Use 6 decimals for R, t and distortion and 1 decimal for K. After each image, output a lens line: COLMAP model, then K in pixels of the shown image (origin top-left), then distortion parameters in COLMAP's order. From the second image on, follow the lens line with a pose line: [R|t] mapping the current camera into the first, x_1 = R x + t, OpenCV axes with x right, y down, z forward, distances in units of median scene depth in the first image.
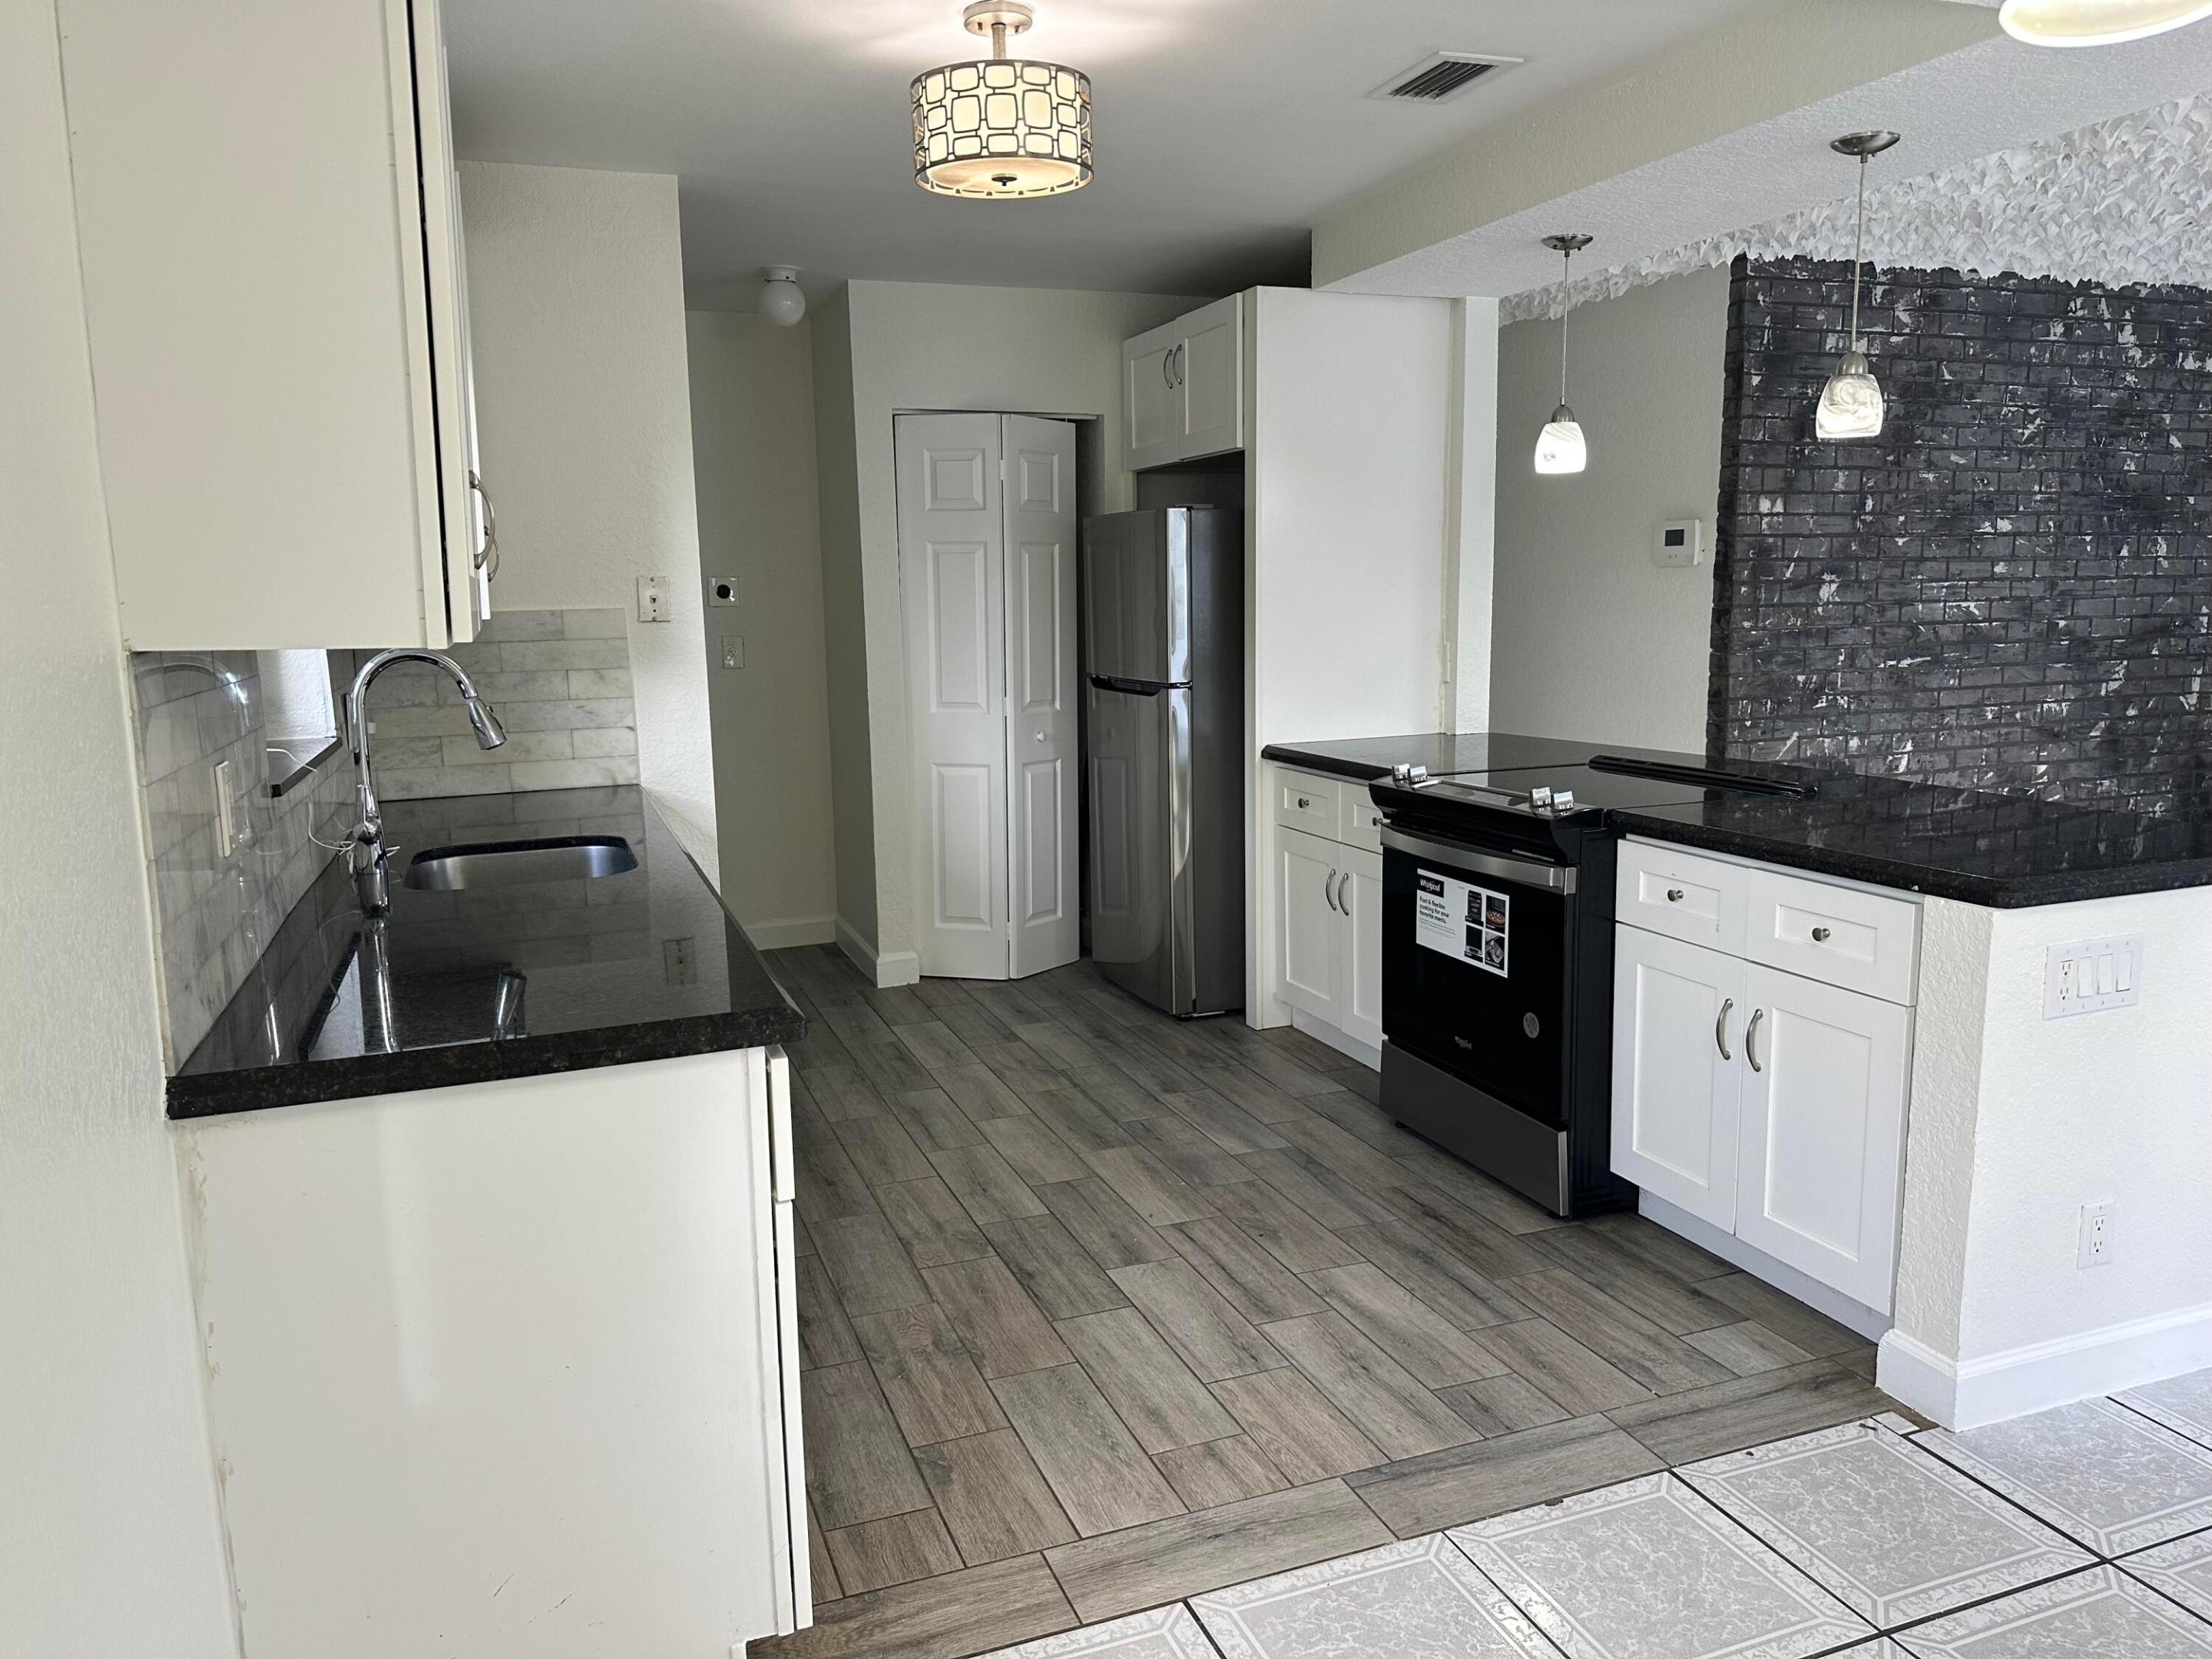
lens RADIAL K [[1573.5, 0, 1082.8], [0, 1573.5, 824.2], [0, 0, 1]] dist [0.033829, -0.027920]
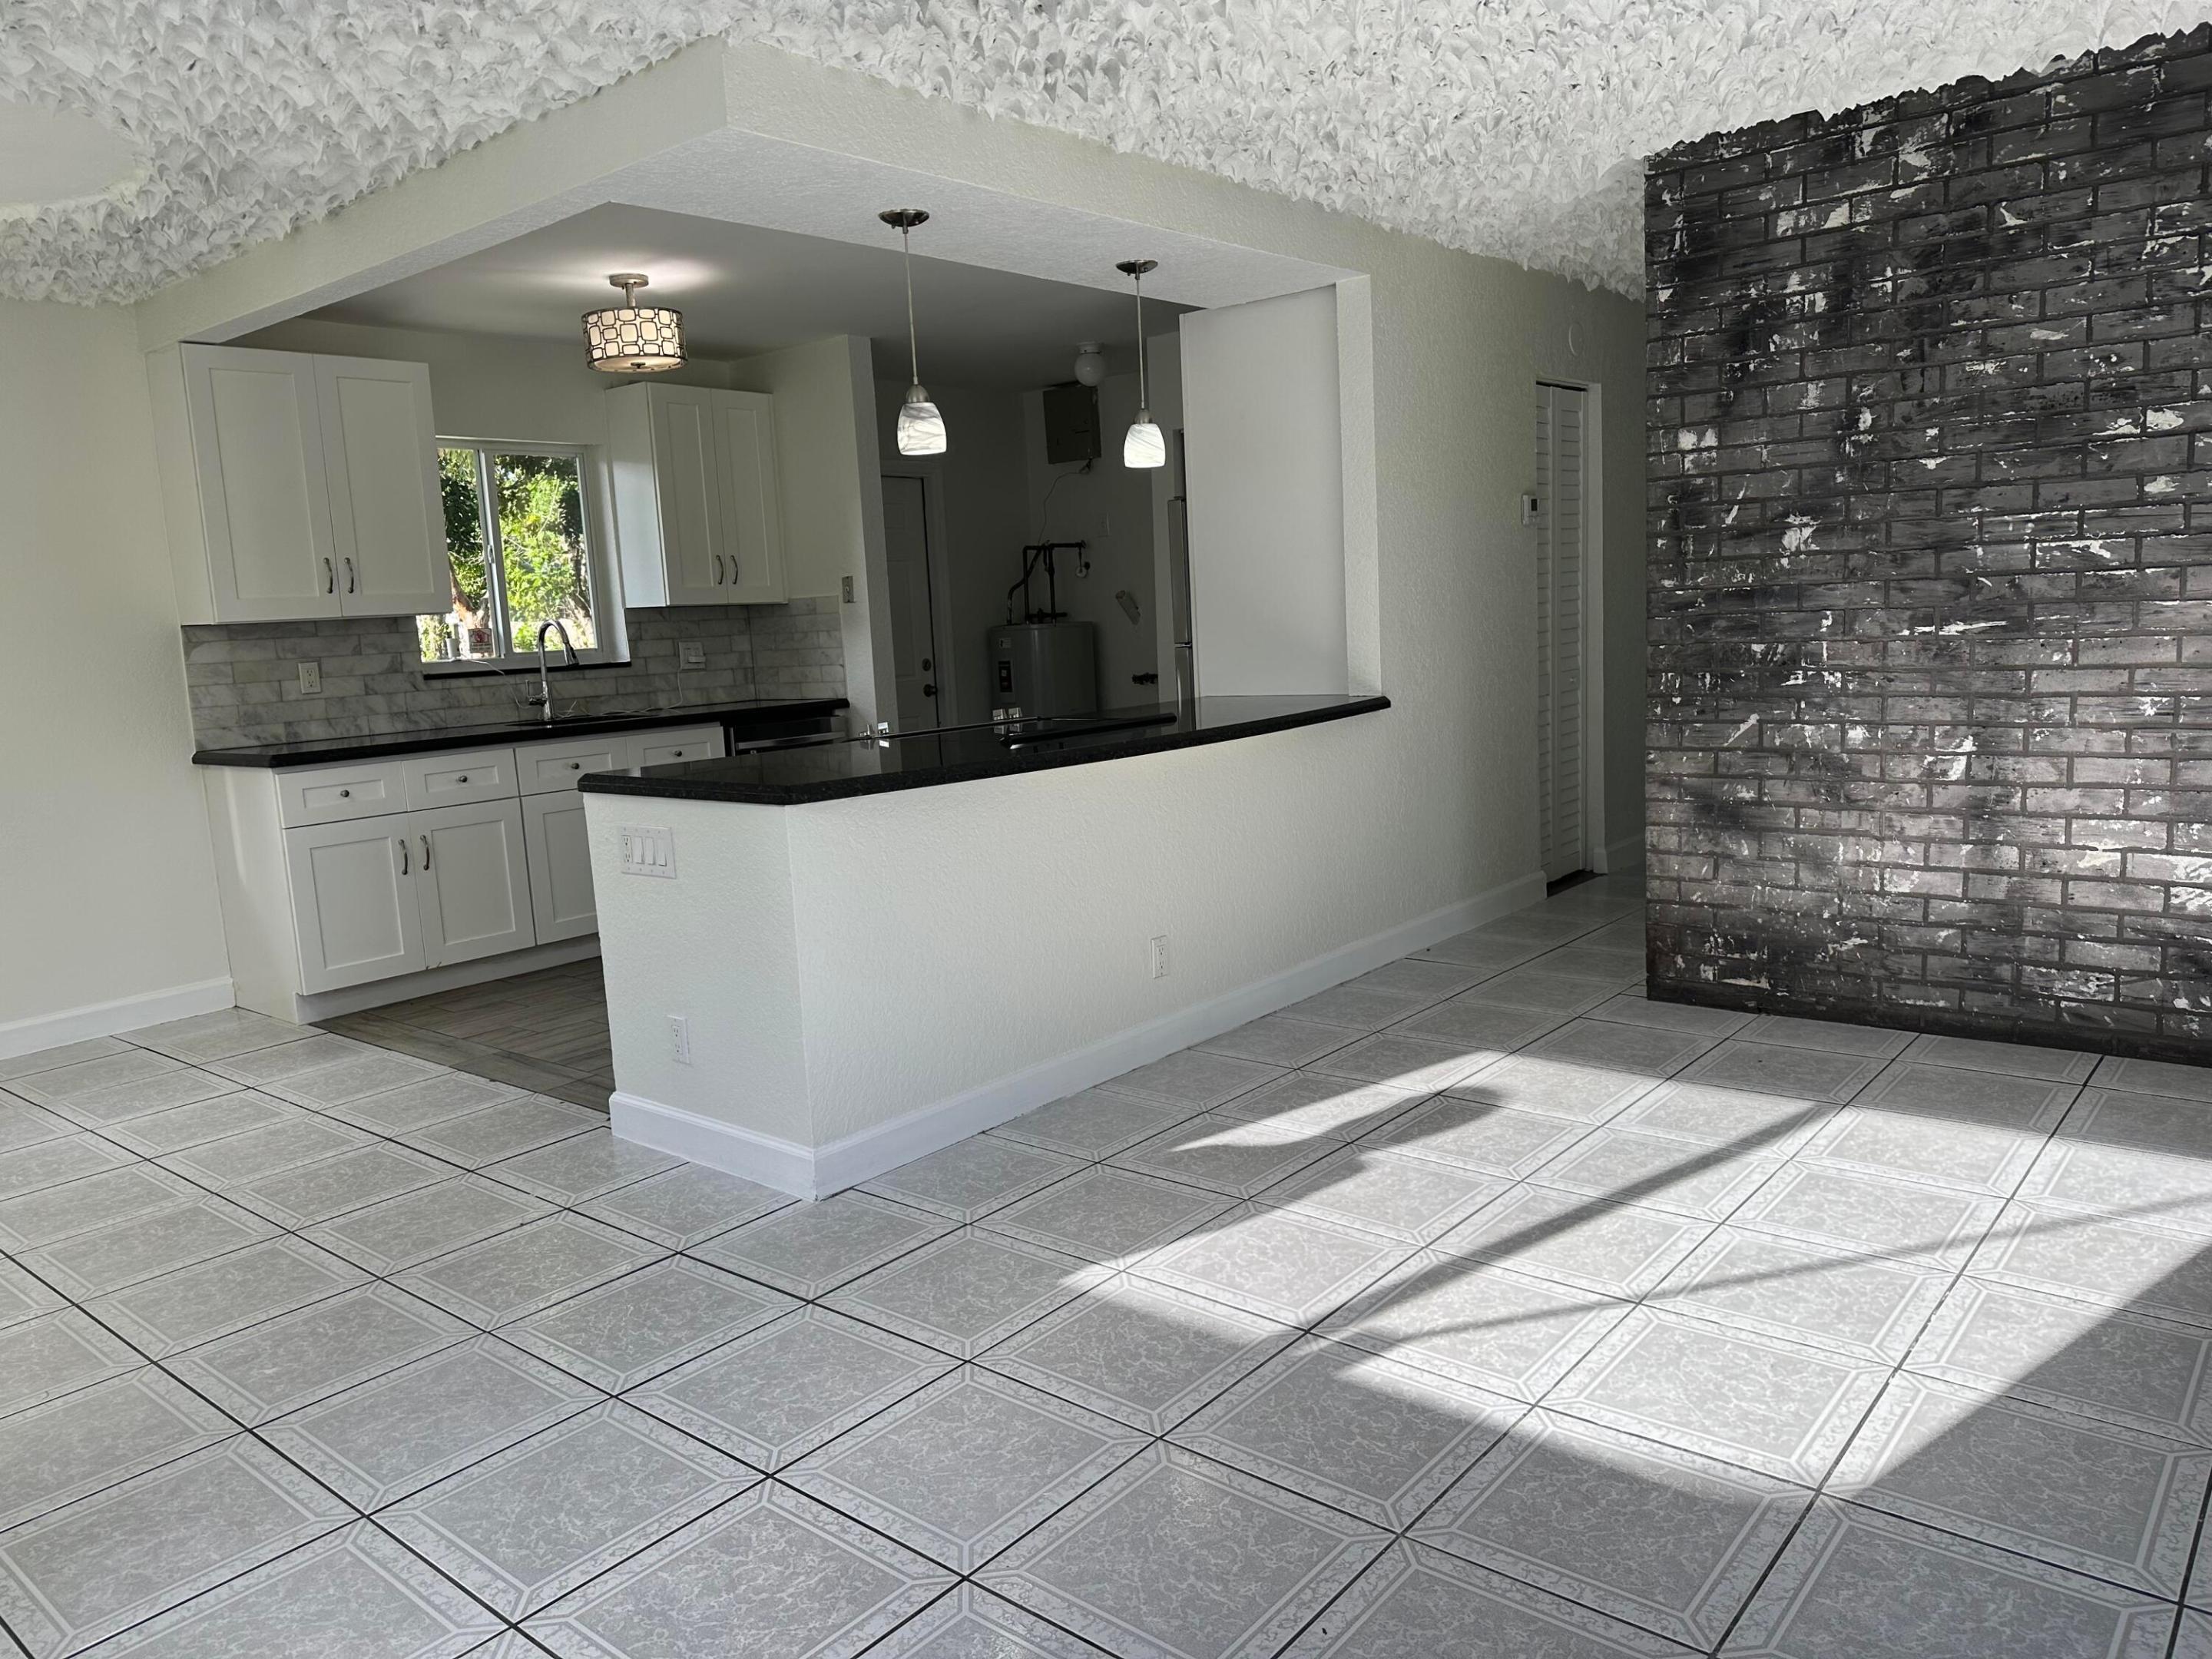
lens RADIAL K [[1573.5, 0, 1091.4], [0, 1573.5, 829.8], [0, 0, 1]] dist [0.033829, -0.027920]
pose [[0.480029, 0.117324, -0.869372, 1.078829], [-0.085044, 0.992572, 0.086993, -0.044416], [0.873121, 0.032176, 0.486441, 0.336020]]
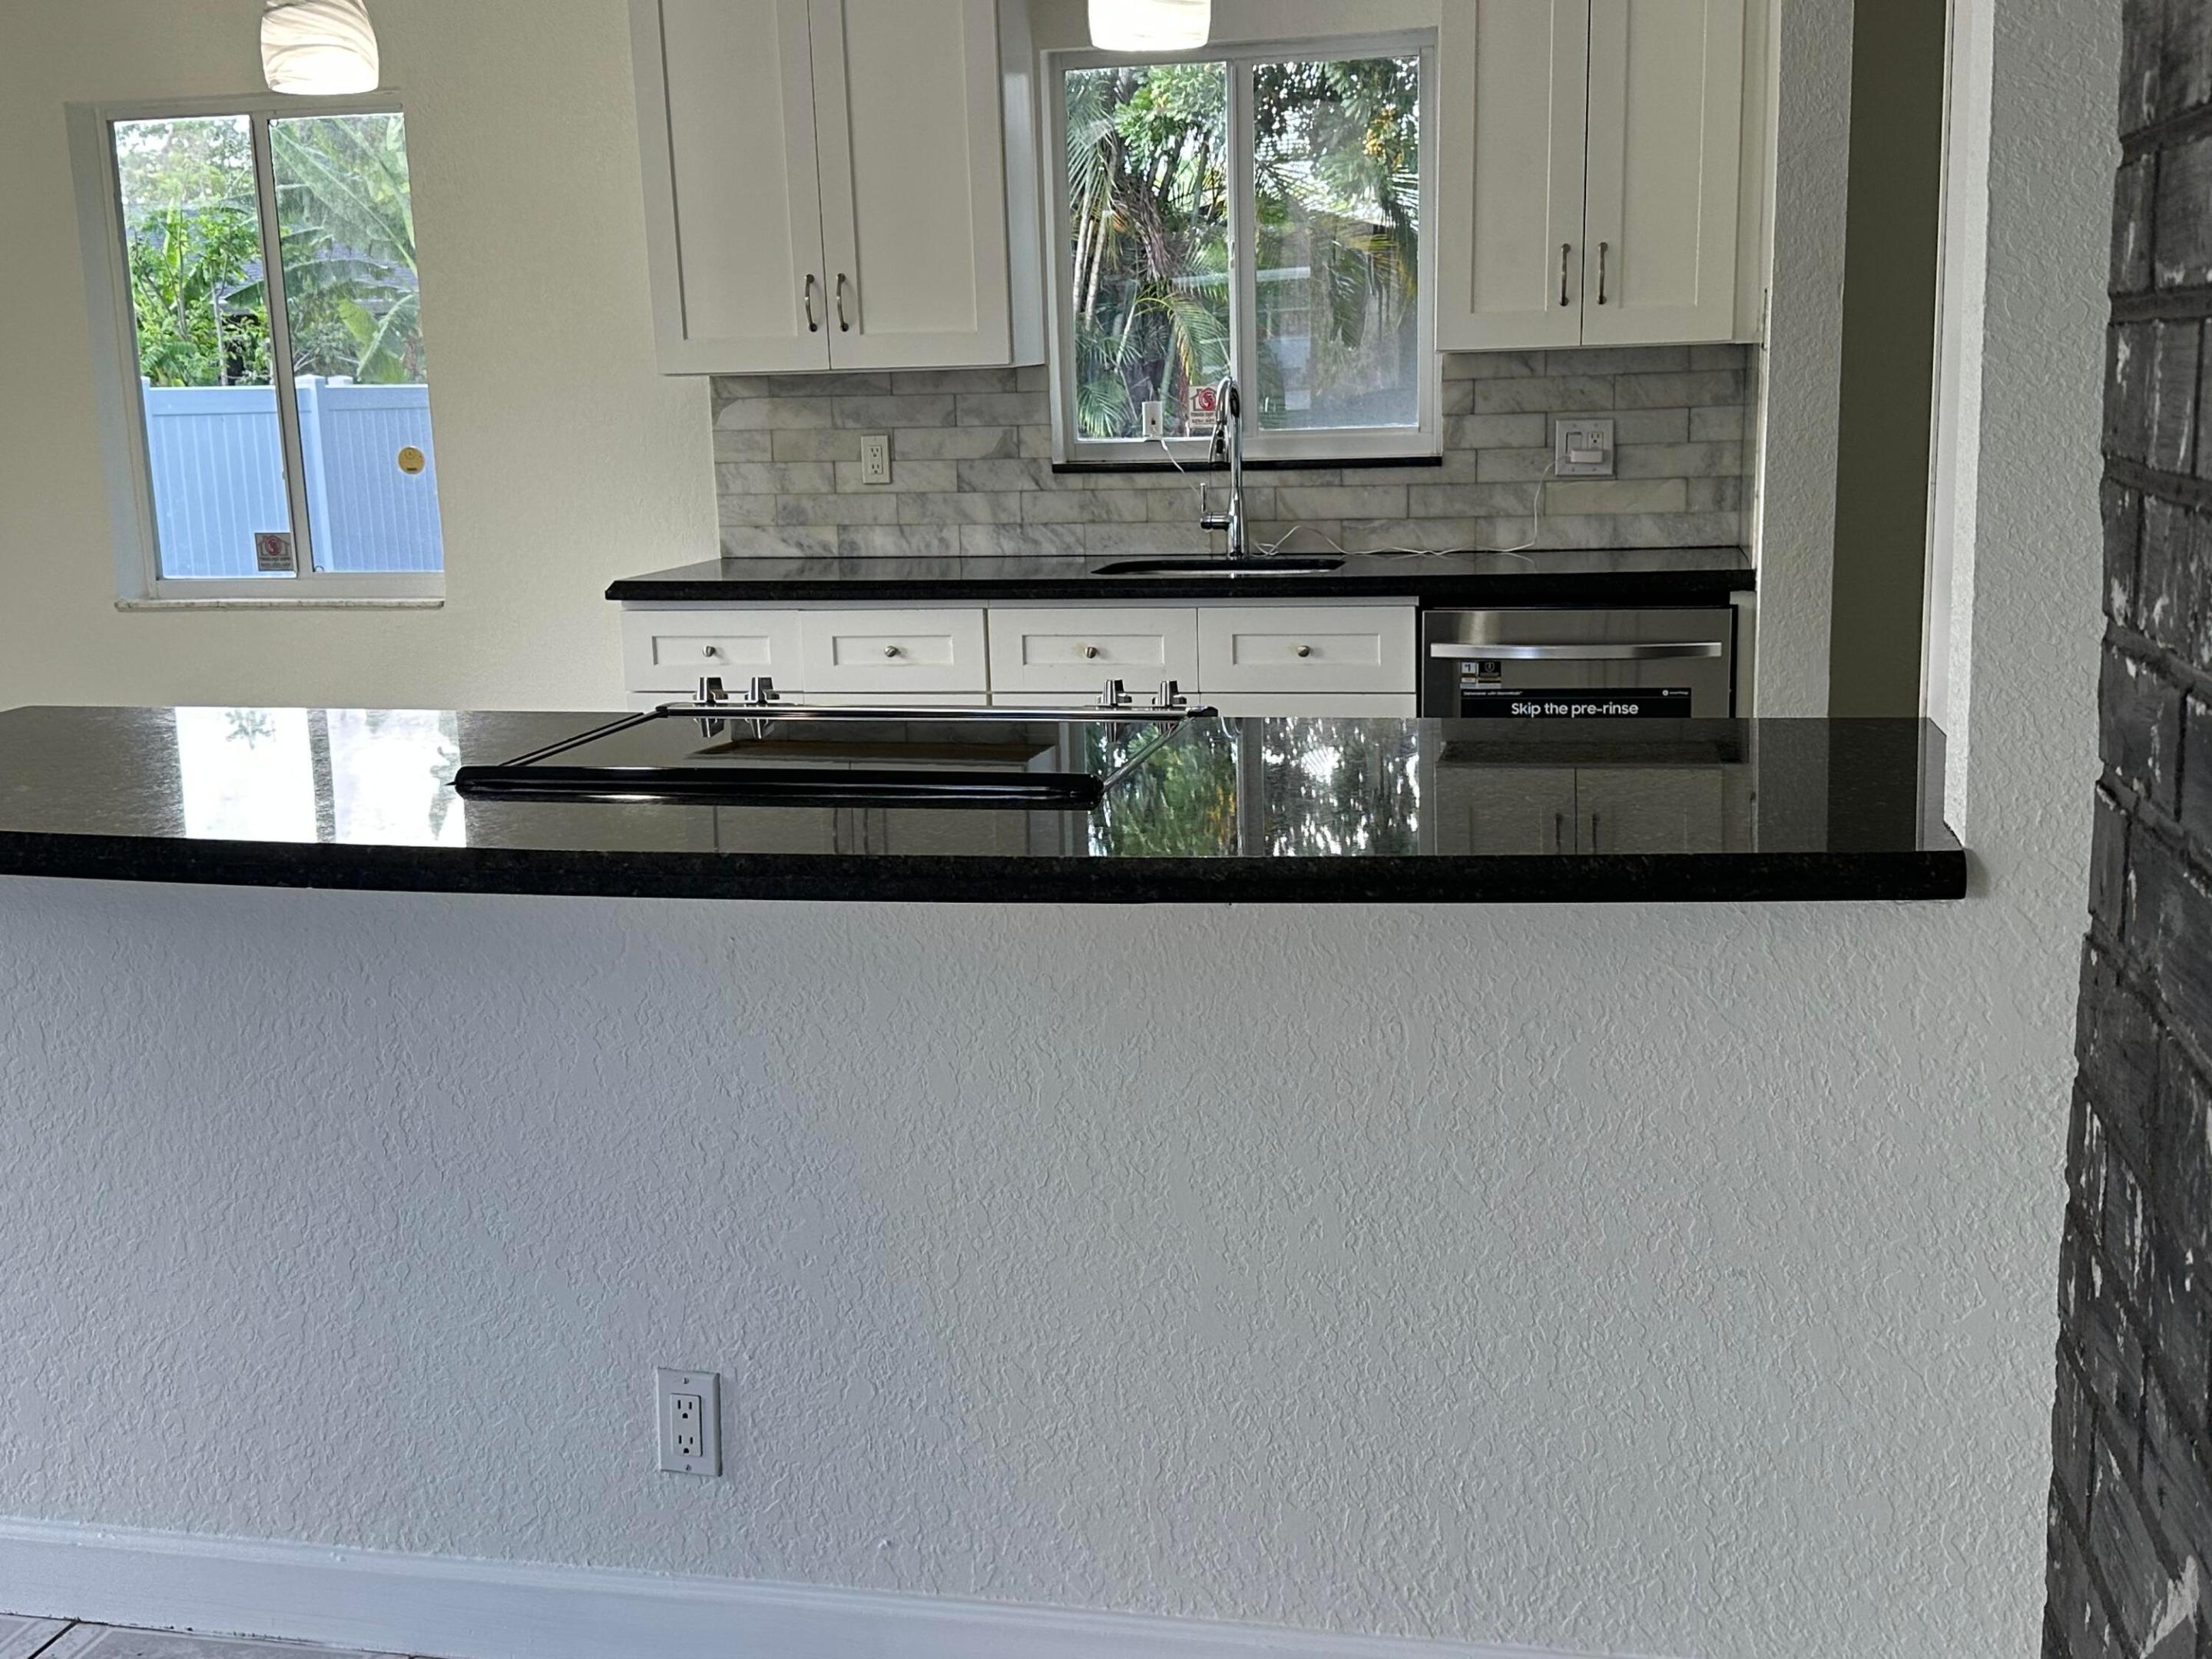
lens RADIAL K [[2413.2, 0, 1090.6], [0, 2413.2, 830.3], [0, 0, 1]] dist [0.125830, 0.000000]
pose [[-0.553904, 0.193455, -0.809793, 0.688616], [-0.081483, 0.955366, 0.283966, -0.172510], [0.828583, 0.223274, -0.513418, 1.114462]]
